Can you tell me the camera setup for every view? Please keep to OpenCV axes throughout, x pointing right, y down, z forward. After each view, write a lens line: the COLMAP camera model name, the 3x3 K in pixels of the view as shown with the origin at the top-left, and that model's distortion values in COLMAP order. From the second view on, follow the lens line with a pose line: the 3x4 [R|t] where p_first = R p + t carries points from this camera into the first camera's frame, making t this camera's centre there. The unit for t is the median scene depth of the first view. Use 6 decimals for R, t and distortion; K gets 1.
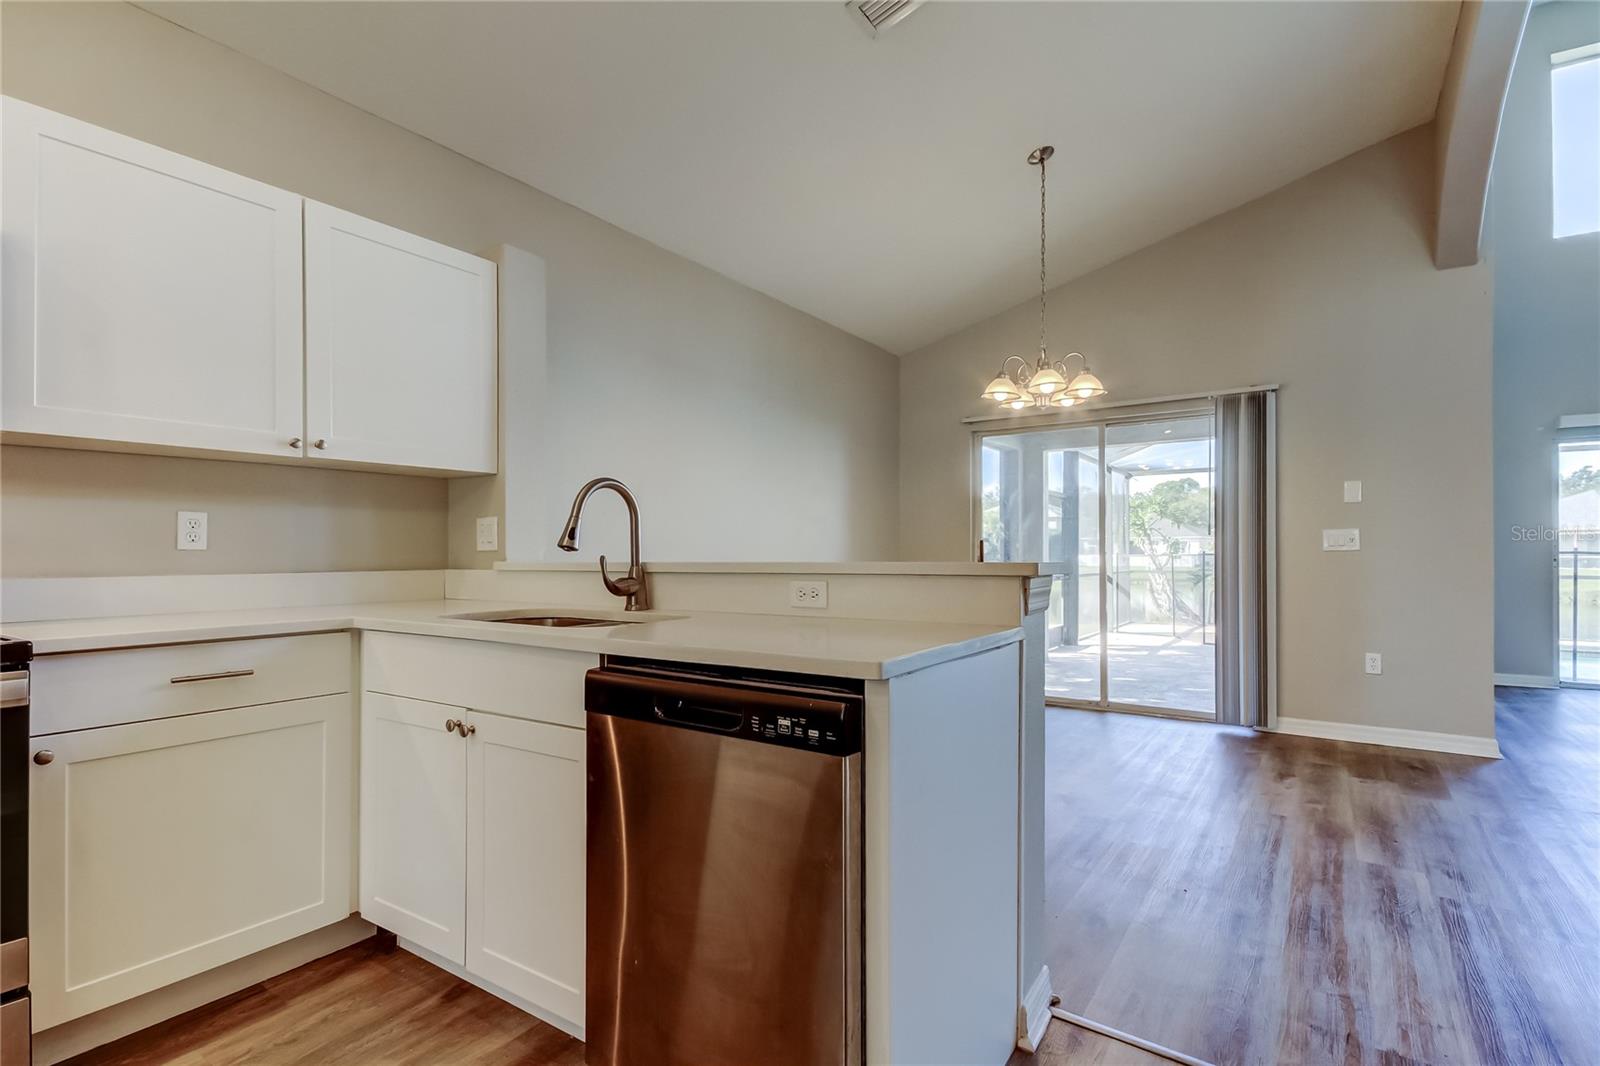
lens RADIAL K [[757.1, 0, 795.7], [0, 757.1, 553.7], [0, 0, 1]] dist [-0.000002, 0.000036]
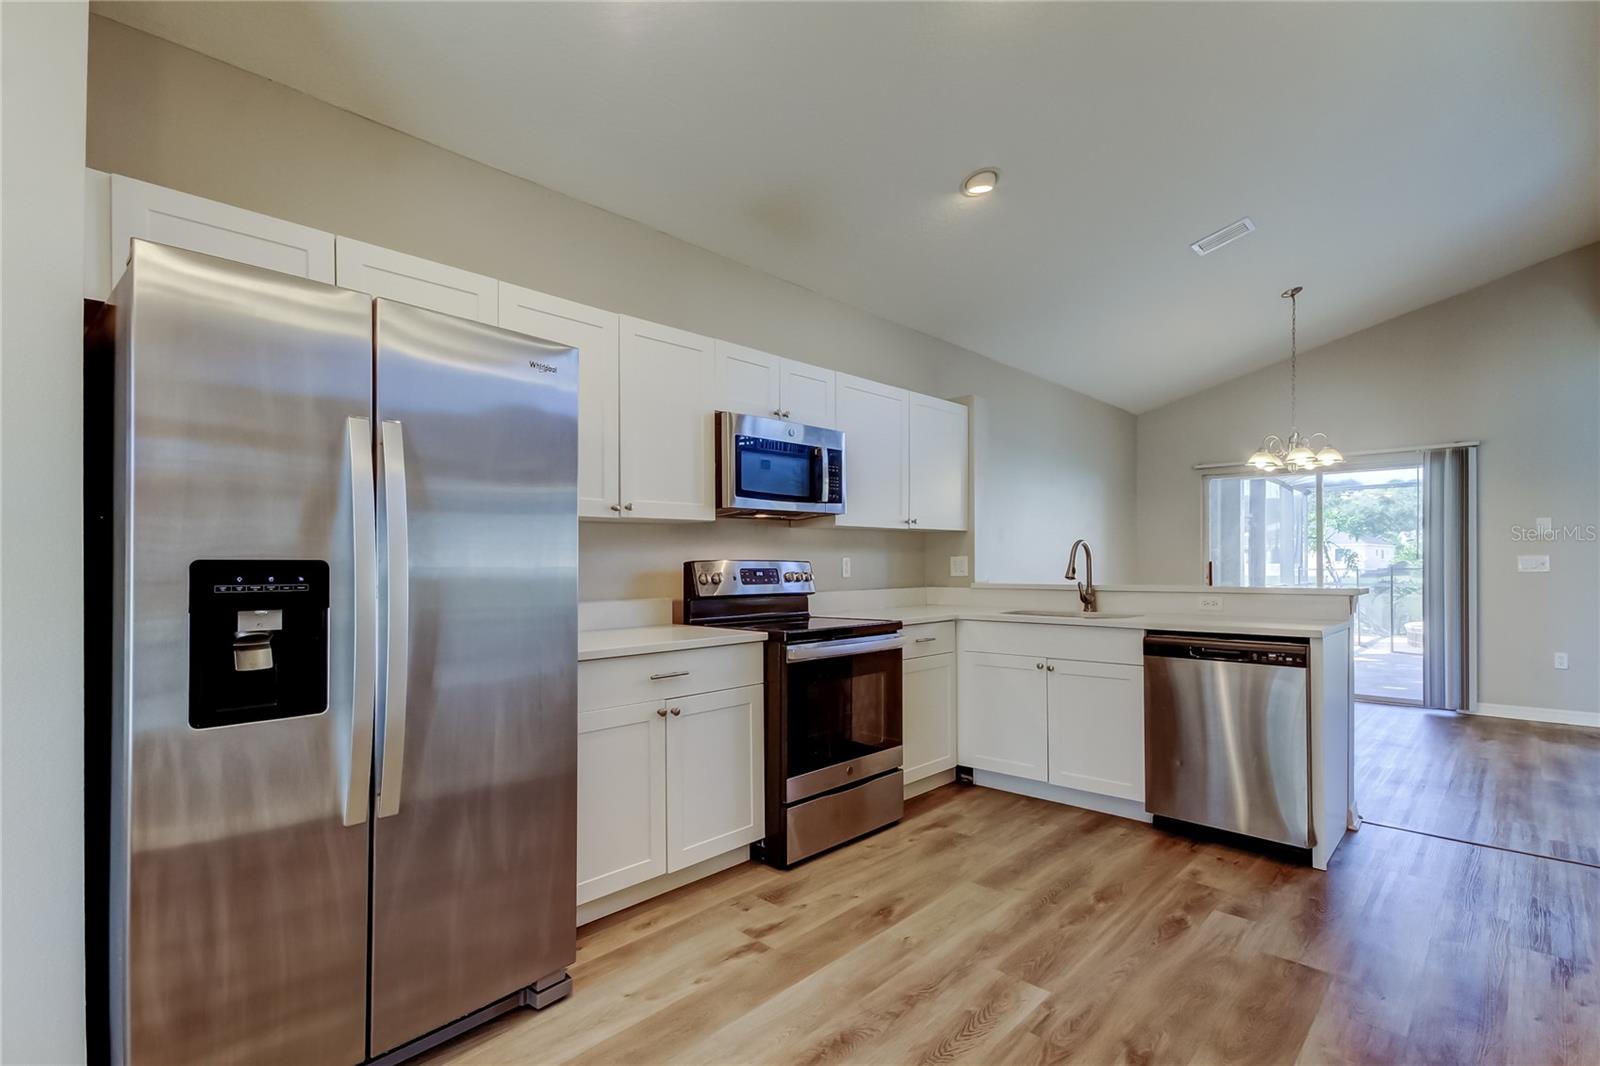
lens RADIAL K [[760.6, 0, 800.2], [0, 760.6, 563.5], [0, 0, 1]] dist [0.017394, -0.012771]
pose [[0.989620, 0.000003, -0.143706, -0.432110], [0.000281, 0.999998, 0.001953, -0.029750], [0.143706, -0.001973, 0.989618, -0.615651]]
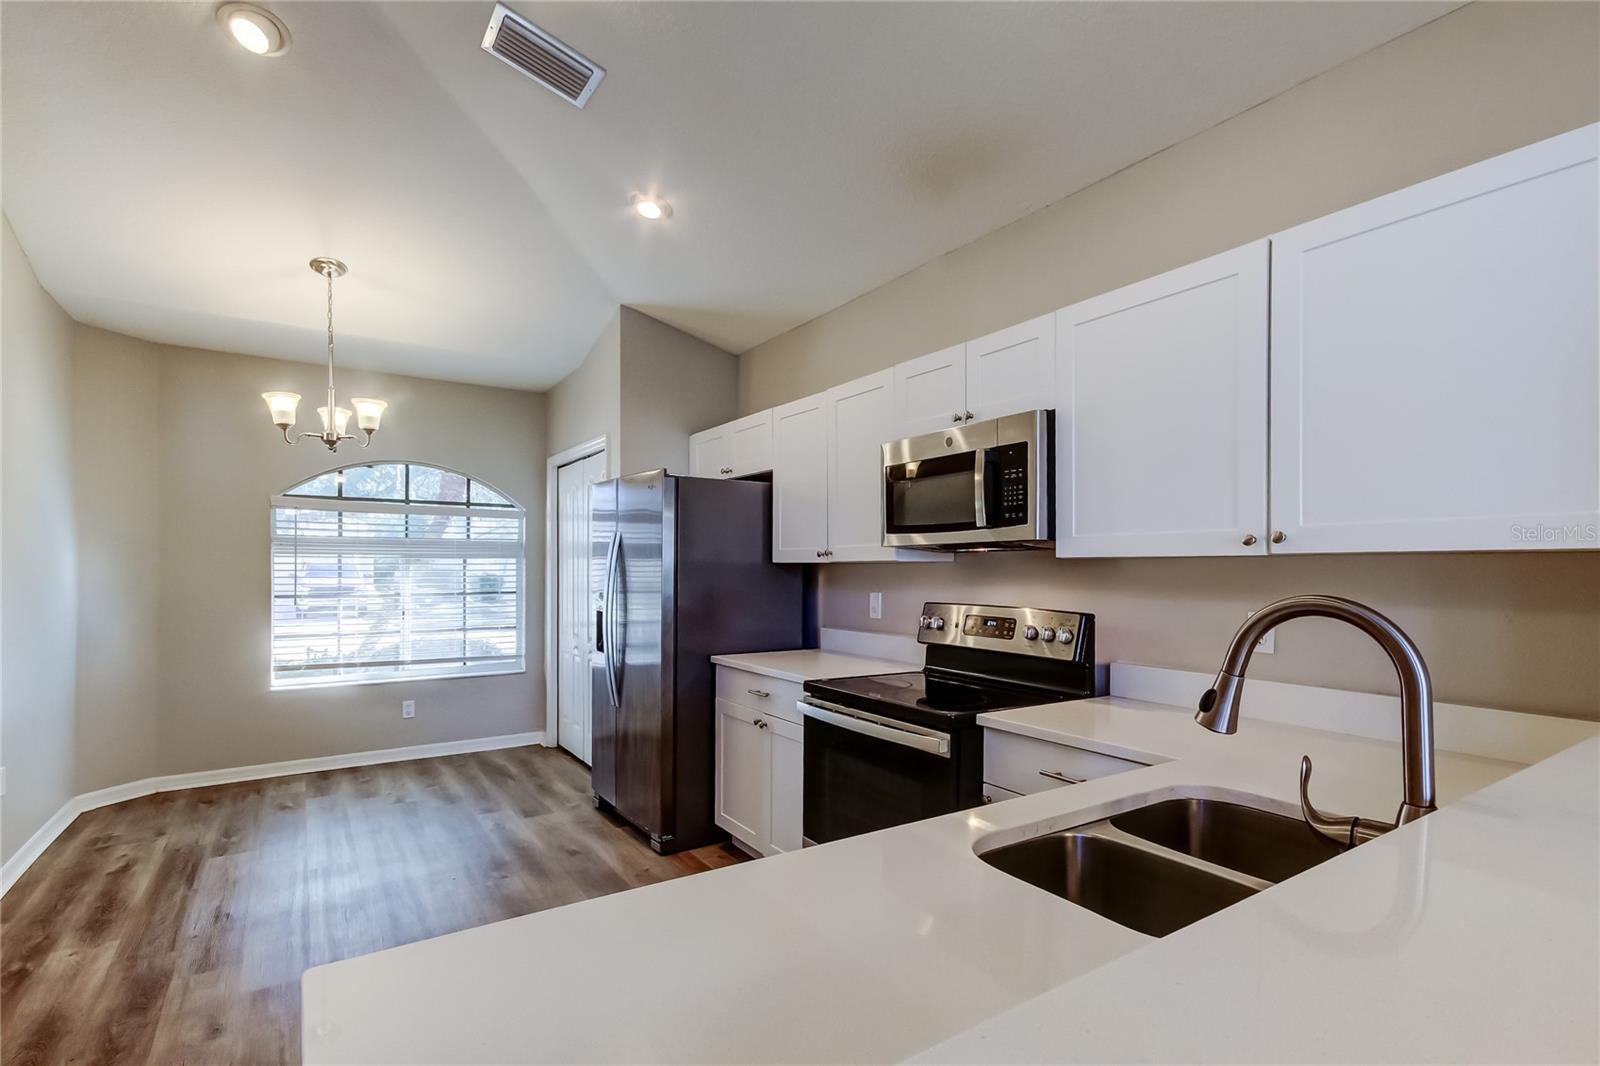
lens RADIAL K [[740.4, 0, 809.7], [0, 740.4, 572.1], [0, 0, 1]] dist [0.009305, 0.000883]
pose [[-0.350759, 0.006509, -0.936443, 0.186656], [-0.004326, 0.999954, 0.008571, -0.076098], [0.936456, 0.007057, -0.350715, 0.548137]]
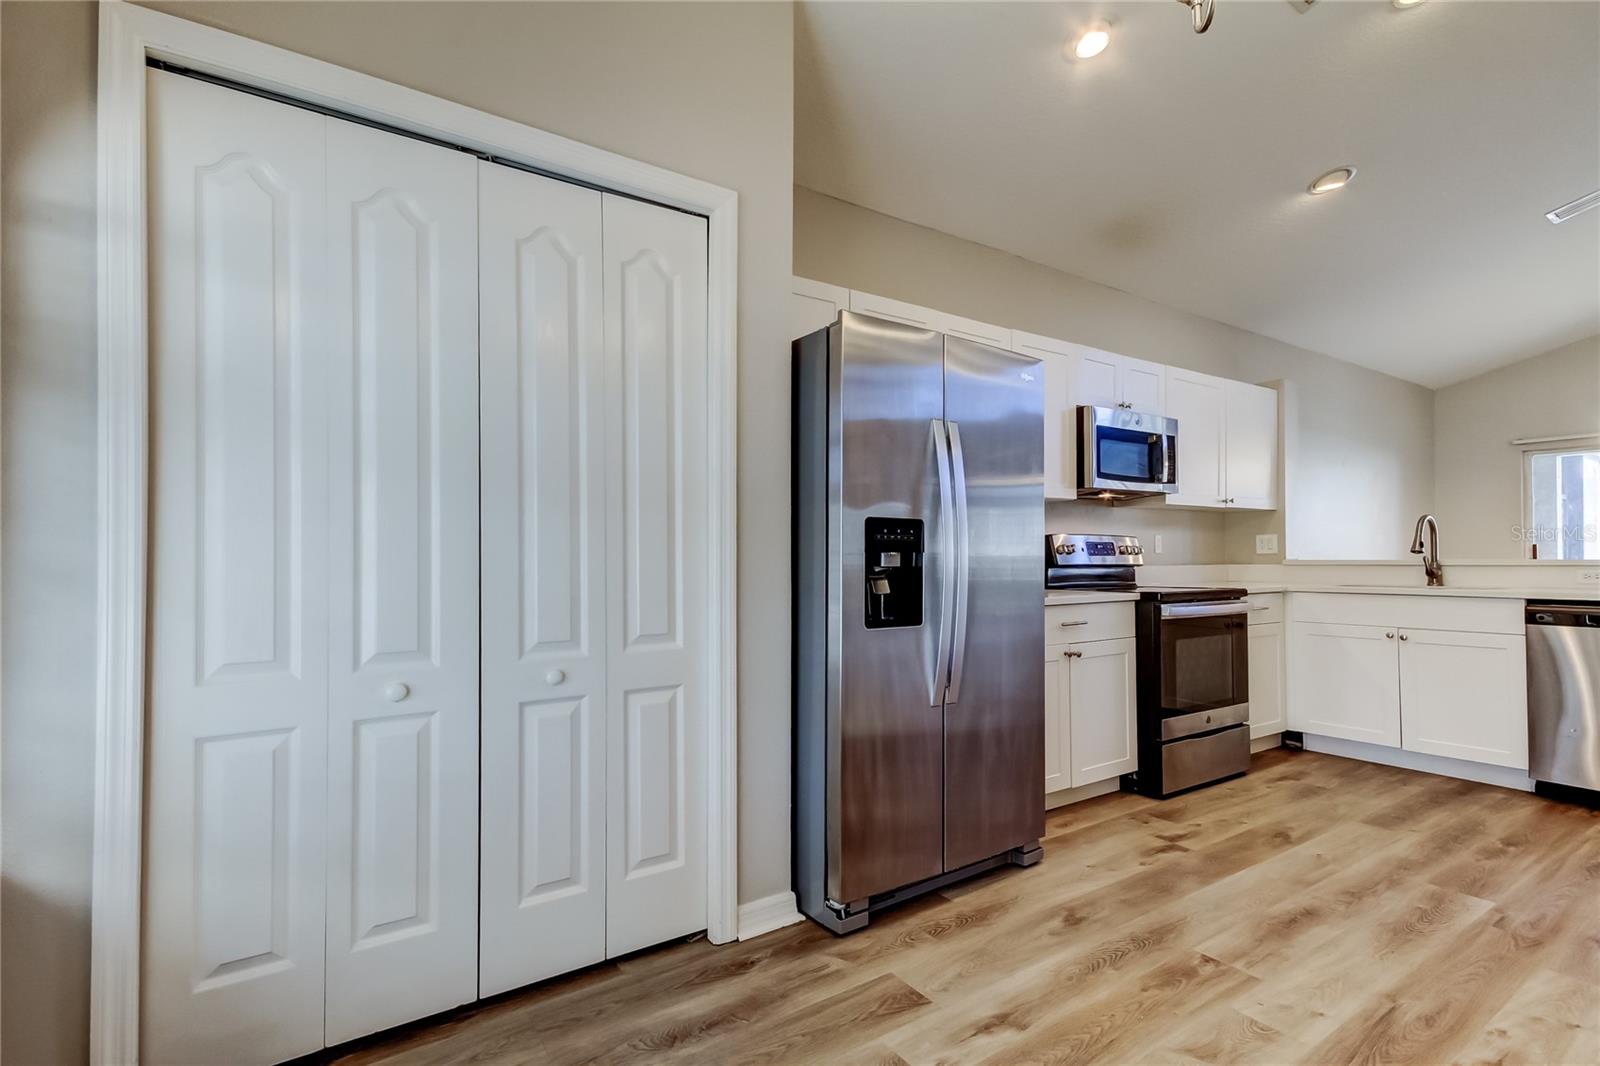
lens RADIAL K [[744.2, 0, 784.6], [0, 744.2, 549.4], [0, 0, 1]] dist [0.042172, -0.017540]
pose [[0.929512, -0.002869, -0.368779, -0.672486], [-0.001077, 0.999944, -0.010495, 0.004878], [0.368789, 0.010152, 0.929458, -0.871595]]
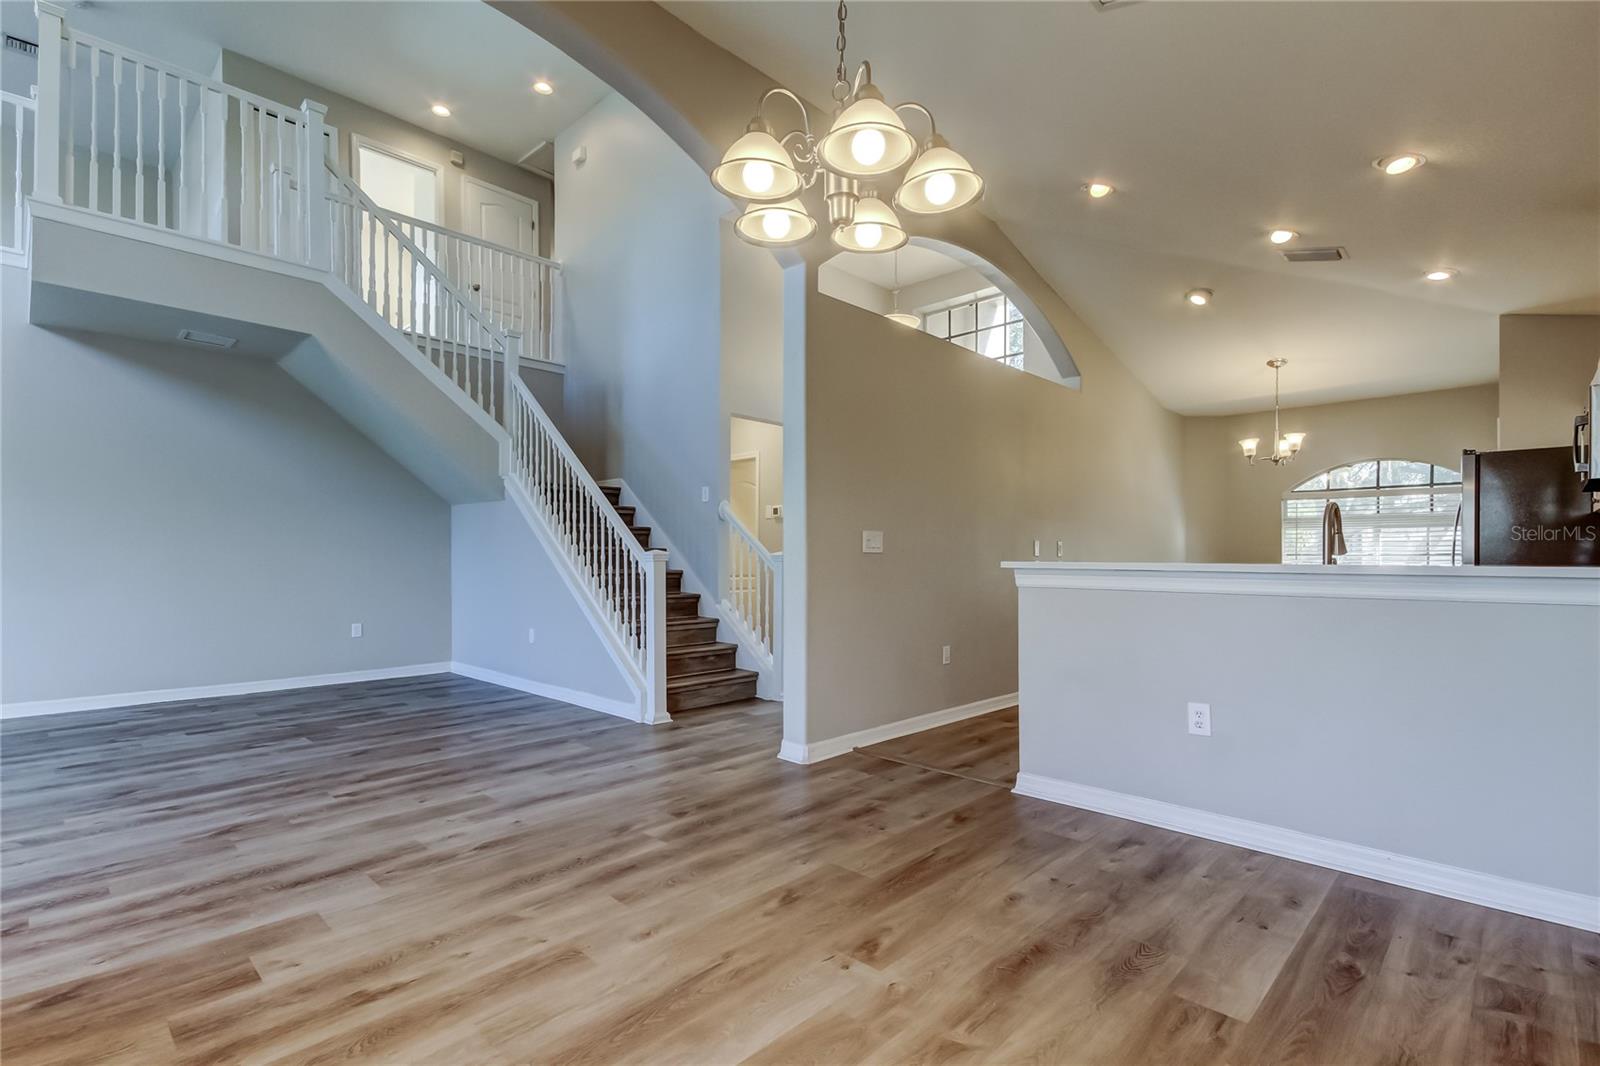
lens RADIAL K [[741.4, 0, 806.3], [0, 741.4, 548.6], [0, 0, 1]] dist [0.012409, -0.000061]
pose [[-0.987623, -0.006005, 0.156732, 0.310534], [-0.007026, 0.999958, -0.005959, -0.007046], [-0.156690, -0.006987, -0.987623, 1.607523]]
